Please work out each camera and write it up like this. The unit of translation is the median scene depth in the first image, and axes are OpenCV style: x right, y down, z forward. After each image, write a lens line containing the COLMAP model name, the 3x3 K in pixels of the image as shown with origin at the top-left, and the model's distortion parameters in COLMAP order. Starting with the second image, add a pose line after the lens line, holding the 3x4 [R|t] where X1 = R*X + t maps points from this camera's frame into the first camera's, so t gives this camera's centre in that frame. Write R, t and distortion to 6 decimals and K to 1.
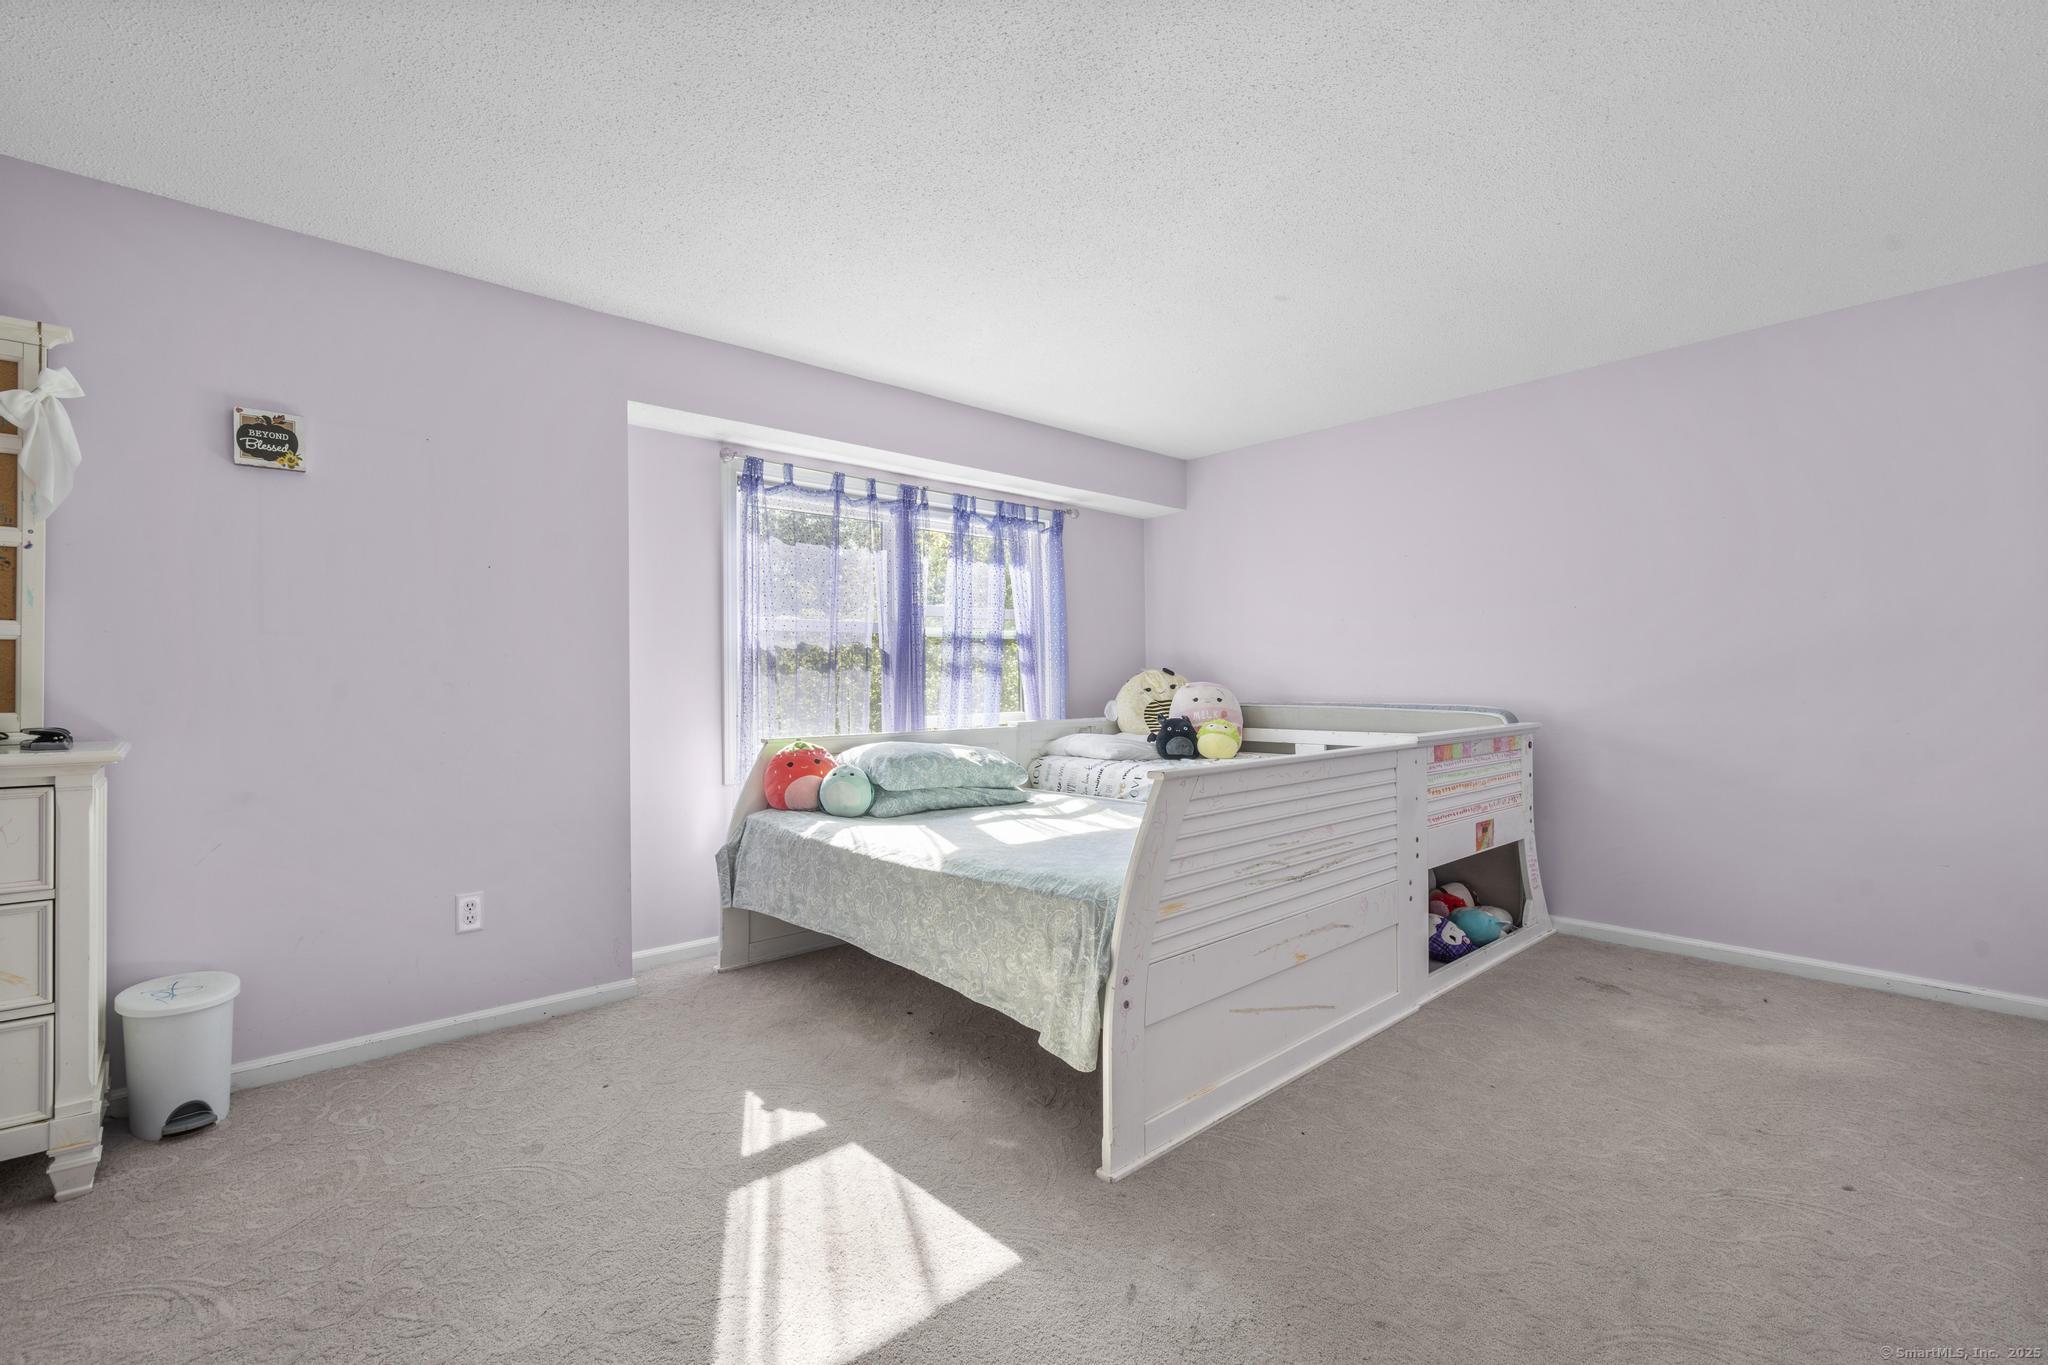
lens RADIAL K [[919.8, 0, 1022.7], [0, 919.8, 689.1], [0, 0, 1]] dist [-0.005684, 0.003228]
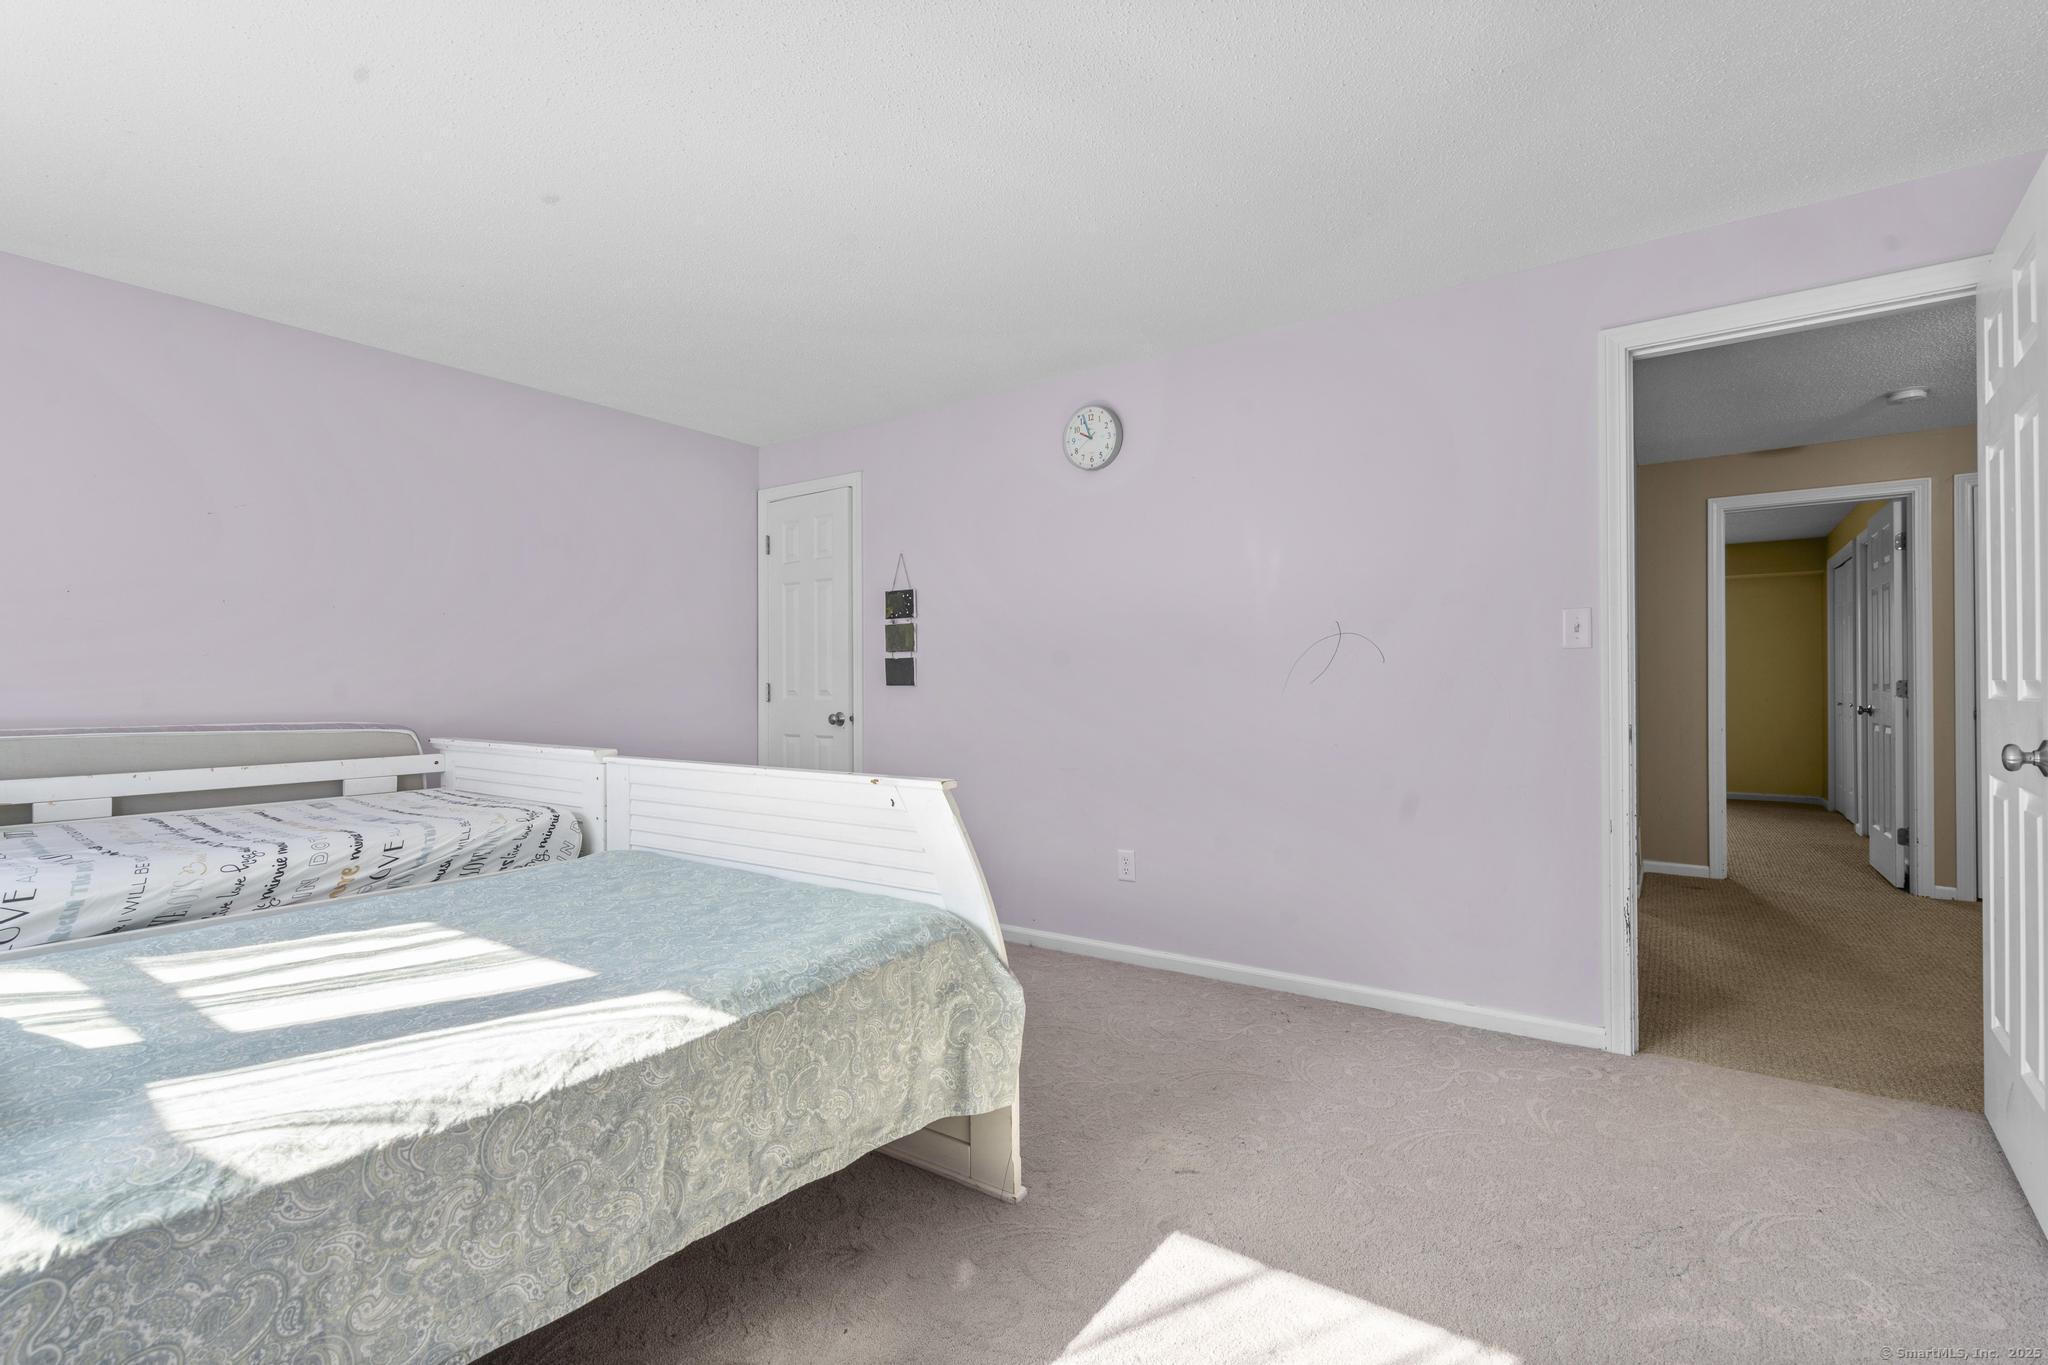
lens RADIAL K [[919.8, 0, 1016.4], [0, 919.8, 684.9], [0, 0, 1]] dist [-0.005684, 0.003228]
pose [[-0.207066, 0.010091, 0.978275, -0.473652], [0.014007, 0.999875, -0.007349, -0.001012], [-0.978227, 0.012181, -0.207181, 0.657669]]
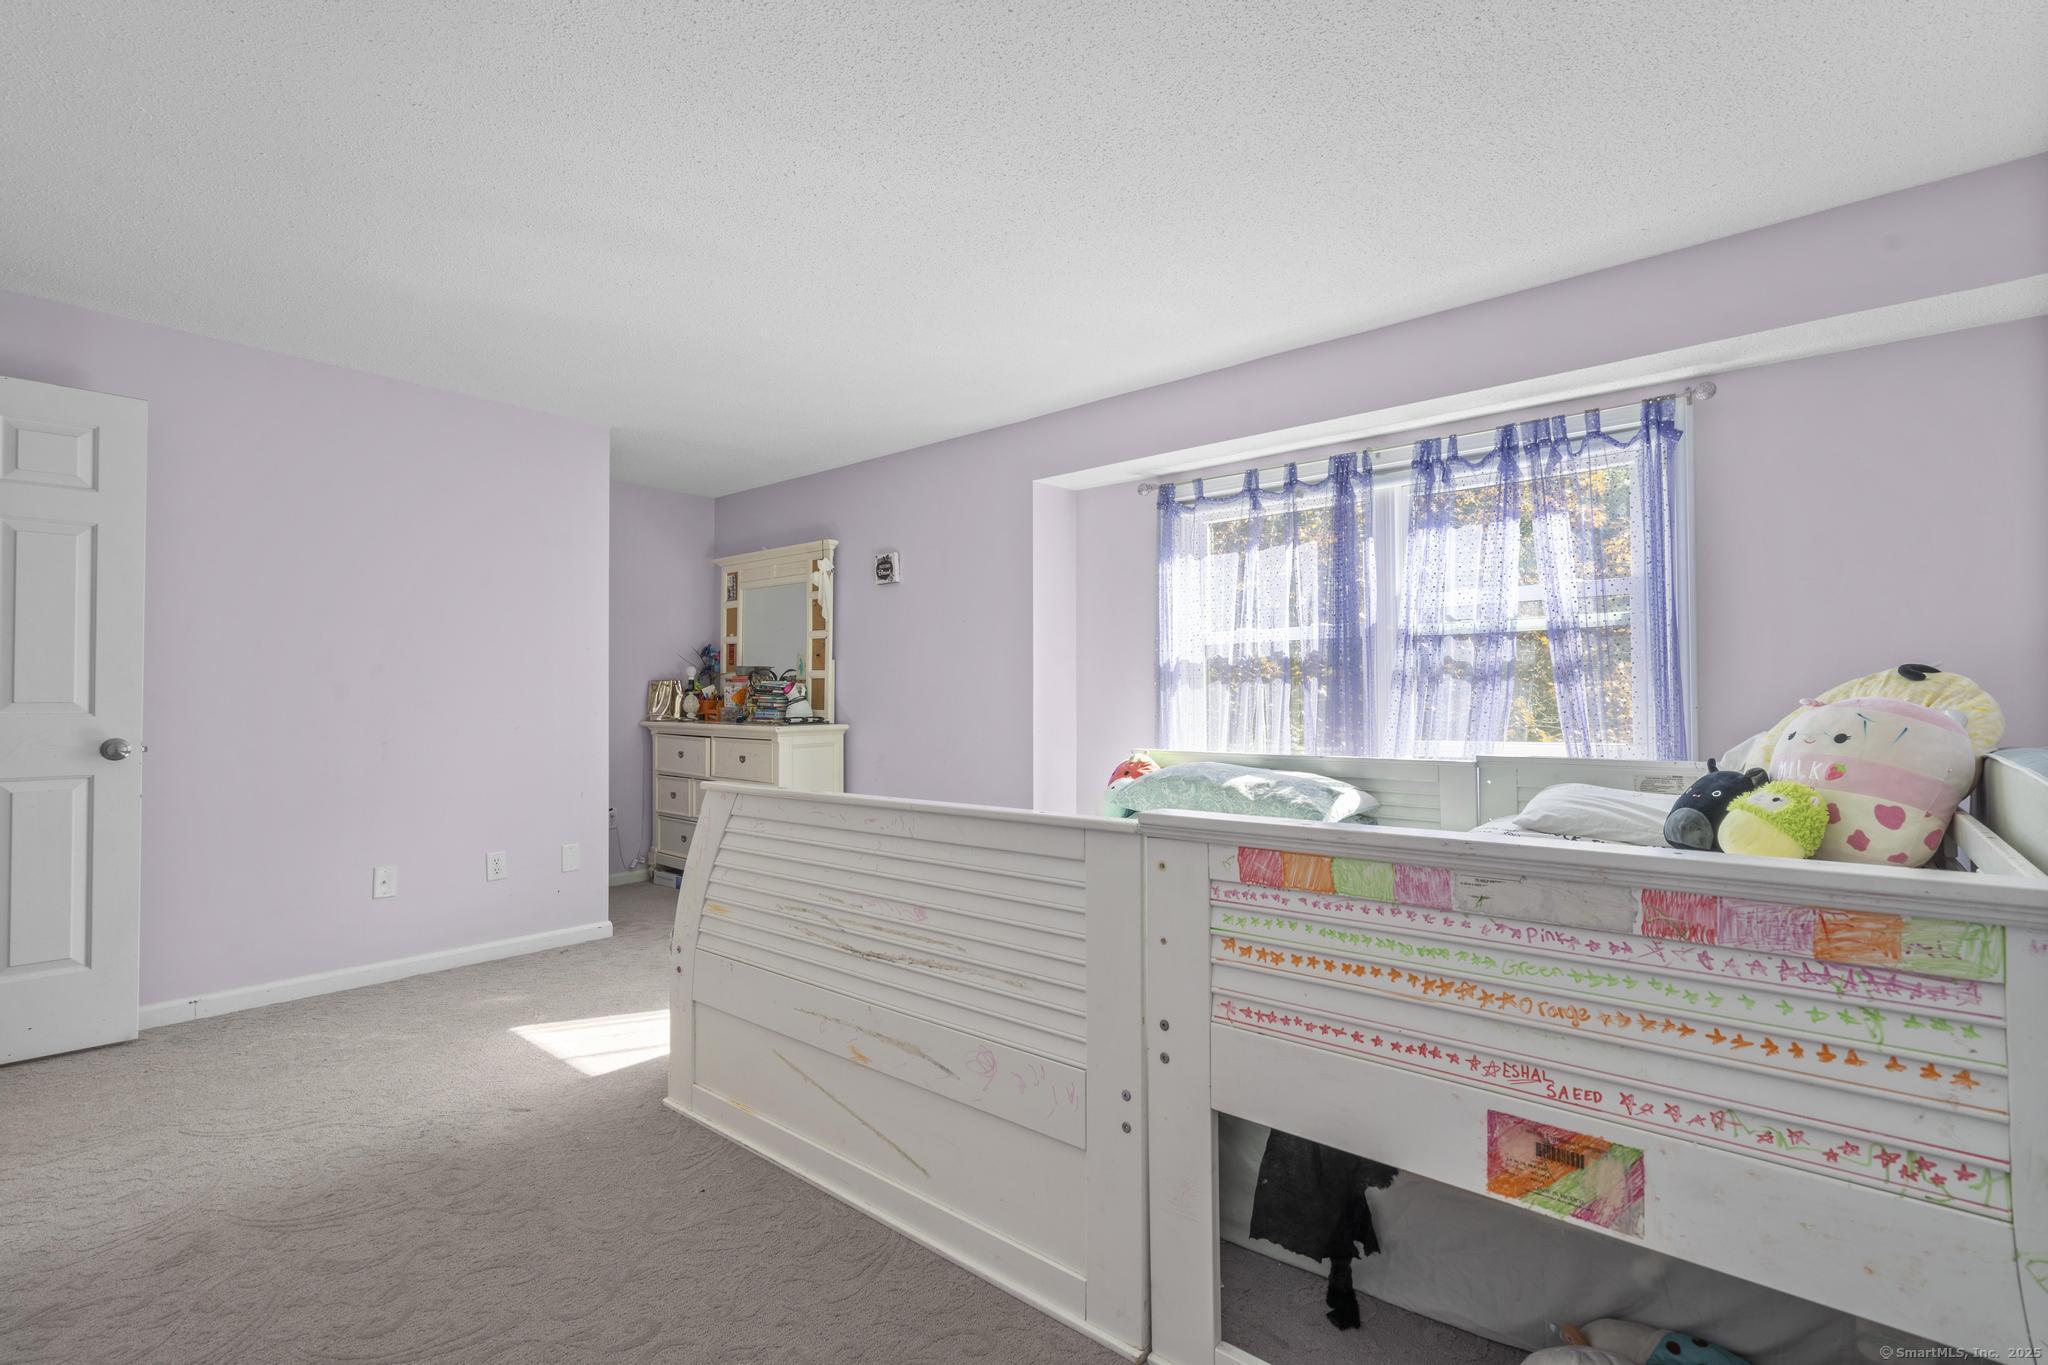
lens RADIAL K [[919.8, 0, 1025.8], [0, 919.8, 678.8], [0, 0, 1]] dist [-0.005684, 0.003228]
pose [[0.122899, -0.012912, -0.992335, 0.761957], [-0.000969, 0.999913, -0.013131, -0.012364], [0.992419, 0.002575, 0.122876, 0.725348]]
